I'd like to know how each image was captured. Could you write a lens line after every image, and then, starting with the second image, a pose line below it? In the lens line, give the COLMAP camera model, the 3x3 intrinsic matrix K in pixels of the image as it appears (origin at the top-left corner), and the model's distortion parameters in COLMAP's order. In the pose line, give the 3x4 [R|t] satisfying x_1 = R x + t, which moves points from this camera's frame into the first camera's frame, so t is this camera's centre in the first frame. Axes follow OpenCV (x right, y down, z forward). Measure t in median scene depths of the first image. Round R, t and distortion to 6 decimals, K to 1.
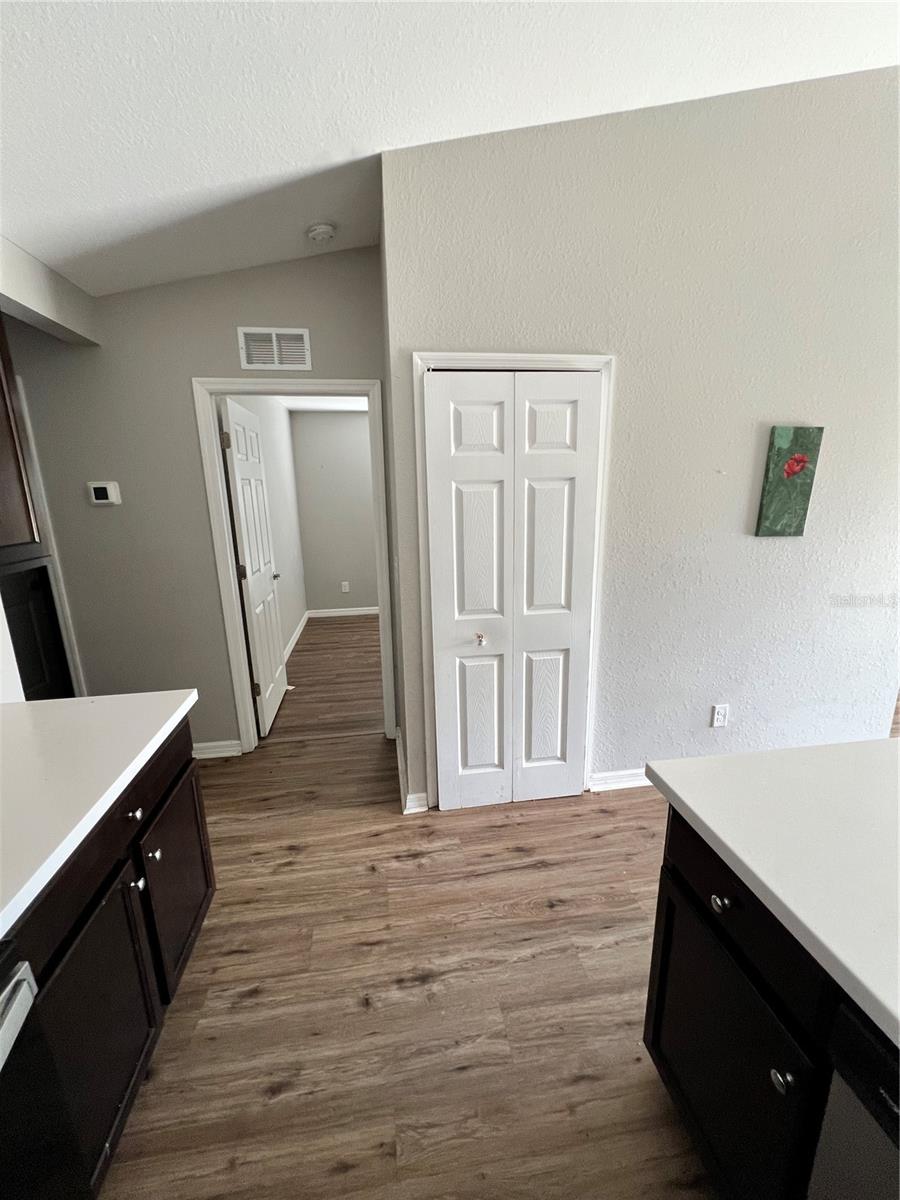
lens RADIAL K [[486.3, 0, 439.1], [0, 486.3, 600.4], [0, 0, 1]] dist [-0.002041, 0.000101]
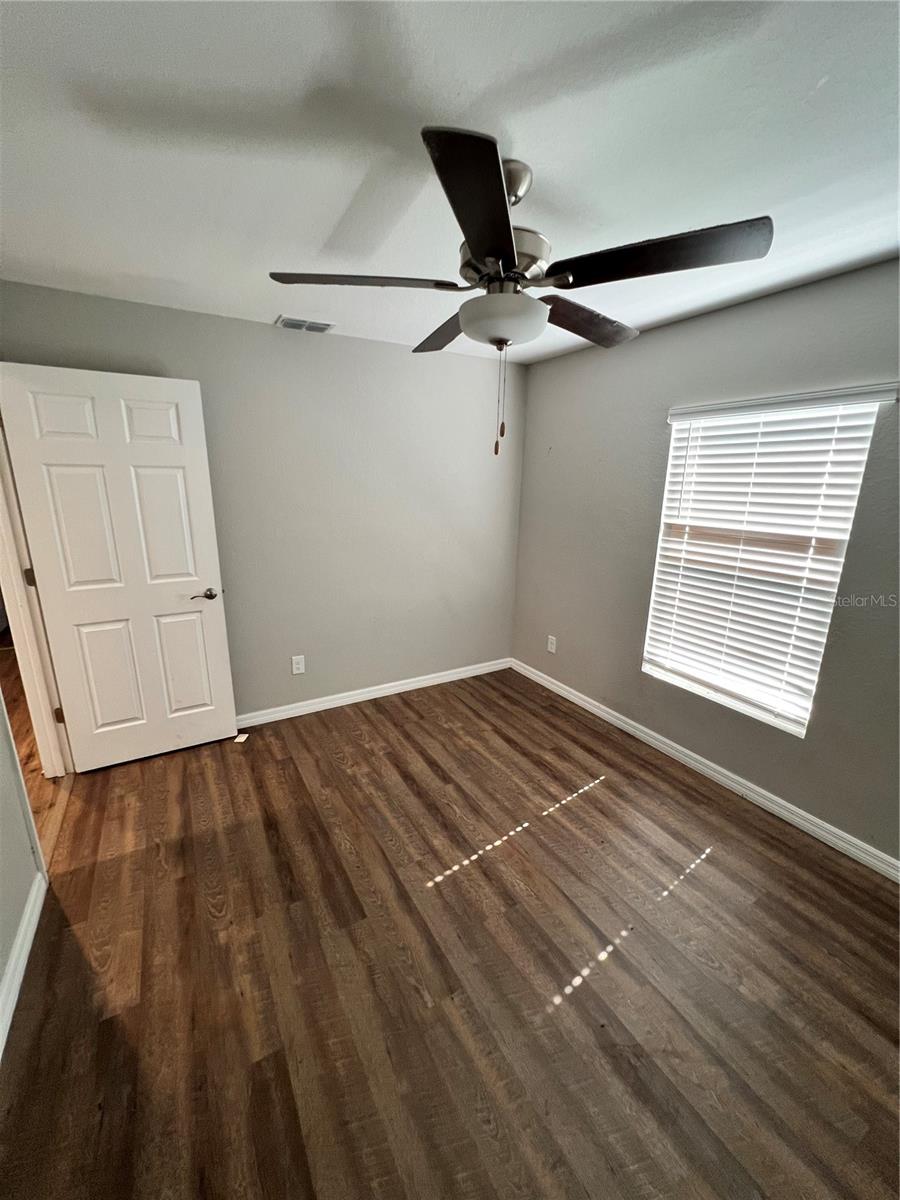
lens RADIAL K [[484.7, 0, 469.2], [0, 484.7, 608.9], [0, 0, 1]] dist [-0.001439, 0.000651]
pose [[0.389084, 0.262511, -0.883007, 0.396609], [-0.241403, 0.954095, 0.177275, -0.207774], [0.889010, 0.144186, 0.434594, 0.870935]]
